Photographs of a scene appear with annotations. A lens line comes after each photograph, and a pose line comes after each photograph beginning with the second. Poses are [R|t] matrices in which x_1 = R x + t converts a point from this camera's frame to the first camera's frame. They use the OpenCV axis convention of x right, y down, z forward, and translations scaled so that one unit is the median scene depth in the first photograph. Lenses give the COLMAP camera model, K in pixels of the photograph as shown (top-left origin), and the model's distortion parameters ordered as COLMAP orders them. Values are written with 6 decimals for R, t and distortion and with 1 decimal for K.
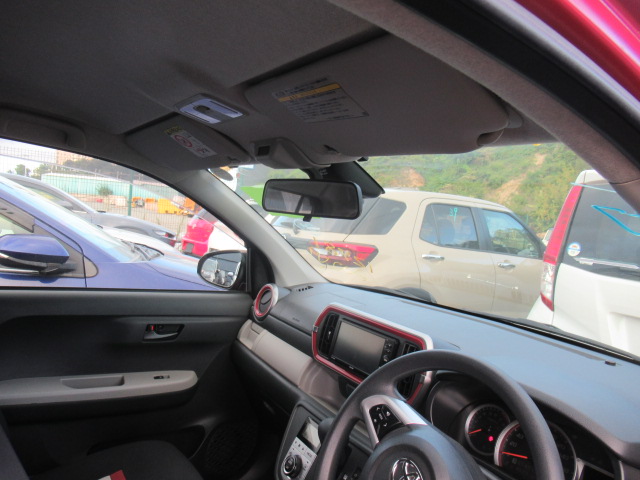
lens RADIAL K [[471.7, 0, 321.6], [0, 471.7, 241.3], [0, 0, 1]] dist [-0.005427, 0.007989]
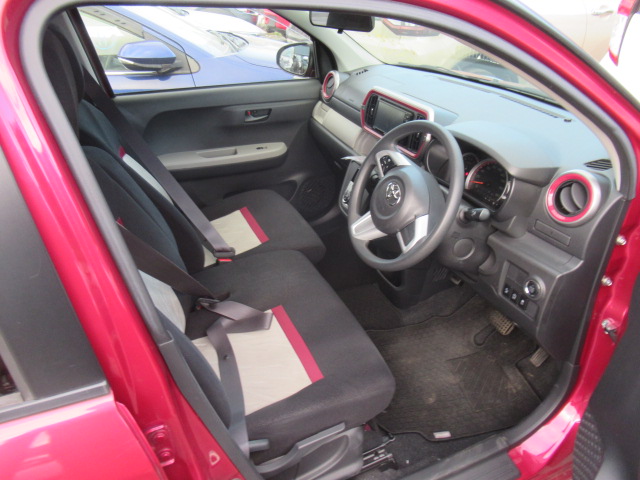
lens RADIAL K [[471.7, 0, 315.7], [0, 471.7, 235.7], [0, 0, 1]] dist [-0.005427, 0.007989]
pose [[0.976559, -0.009934, -0.215020, 0.115102], [0.106257, 0.890985, 0.441425, -0.079427], [0.187194, -0.453925, 0.871155, -0.305583]]
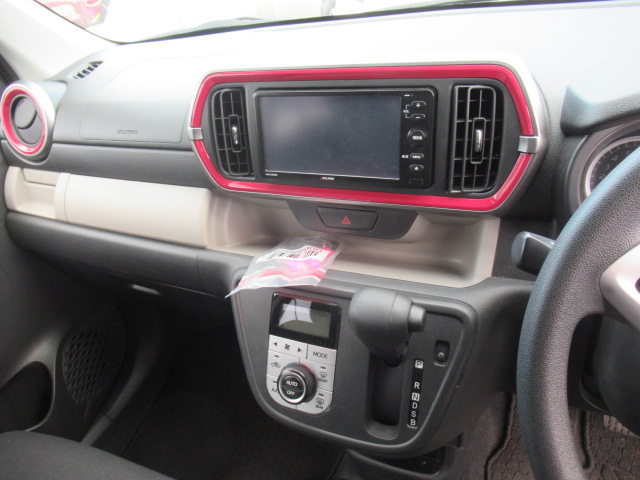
lens RADIAL K [[471.7, 0, 317.2], [0, 471.7, 239.9], [0, 0, 1]] dist [-0.005427, 0.007989]
pose [[0.813586, -0.468877, 0.343848, -0.103635], [0.240280, 0.809634, 0.535498, 0.037473], [-0.529474, -0.353054, 0.771369, 0.428031]]
